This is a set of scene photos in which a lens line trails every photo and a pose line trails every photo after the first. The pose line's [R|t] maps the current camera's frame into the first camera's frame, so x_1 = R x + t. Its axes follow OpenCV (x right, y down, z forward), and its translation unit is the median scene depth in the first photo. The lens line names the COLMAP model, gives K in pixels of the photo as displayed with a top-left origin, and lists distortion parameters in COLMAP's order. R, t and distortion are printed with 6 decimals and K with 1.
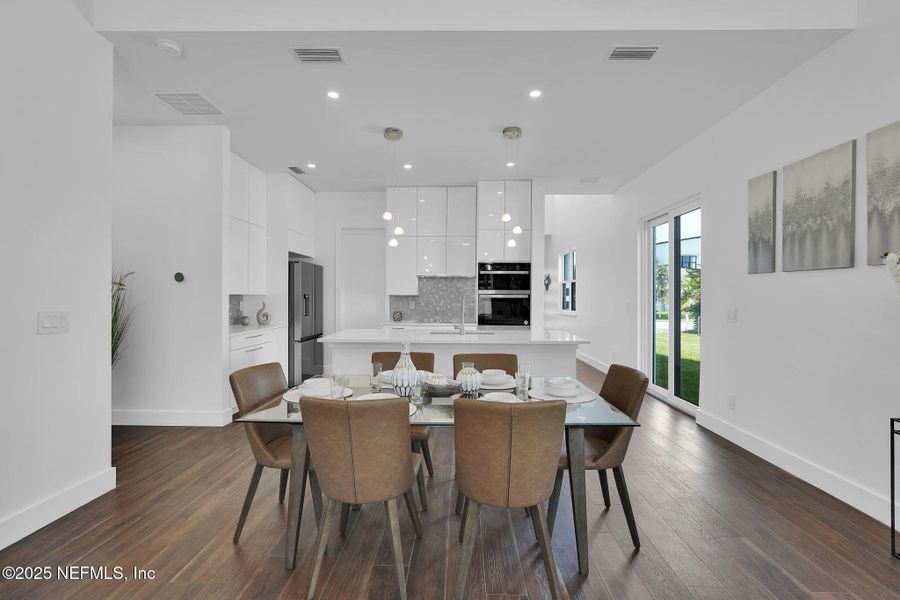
lens RADIAL K [[407.9, 0, 452.8], [0, 407.9, 293.2], [0, 0, 1]] dist [-0.000072, 0.000030]
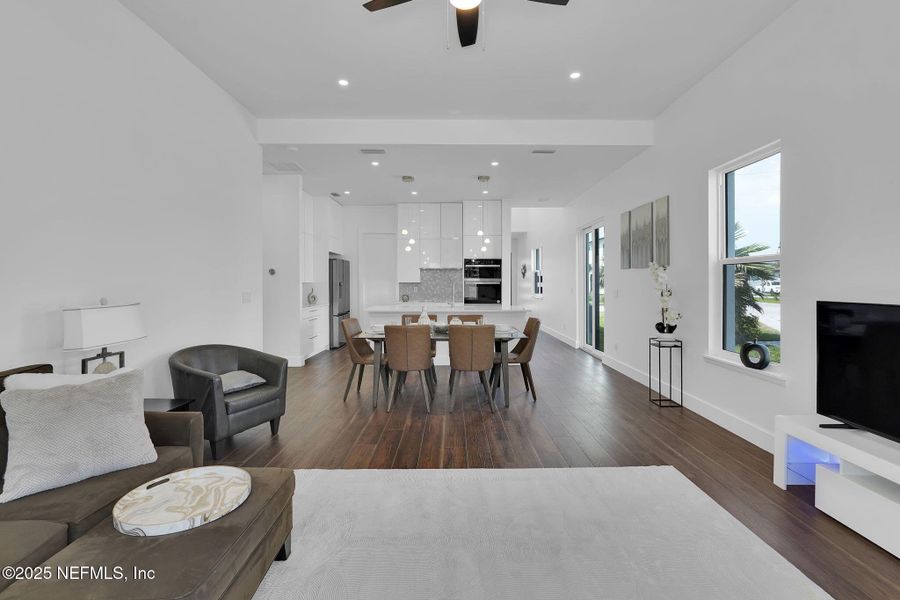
lens RADIAL K [[407.9, 0, 452.8], [0, 407.9, 293.2], [0, 0, 1]] dist [-0.000072, 0.000030]
pose [[0.999735, -0.005293, 0.022401, -0.008168], [0.004578, 0.999482, 0.031855, -0.002292], [-0.022558, -0.031744, 0.999241, -0.409595]]
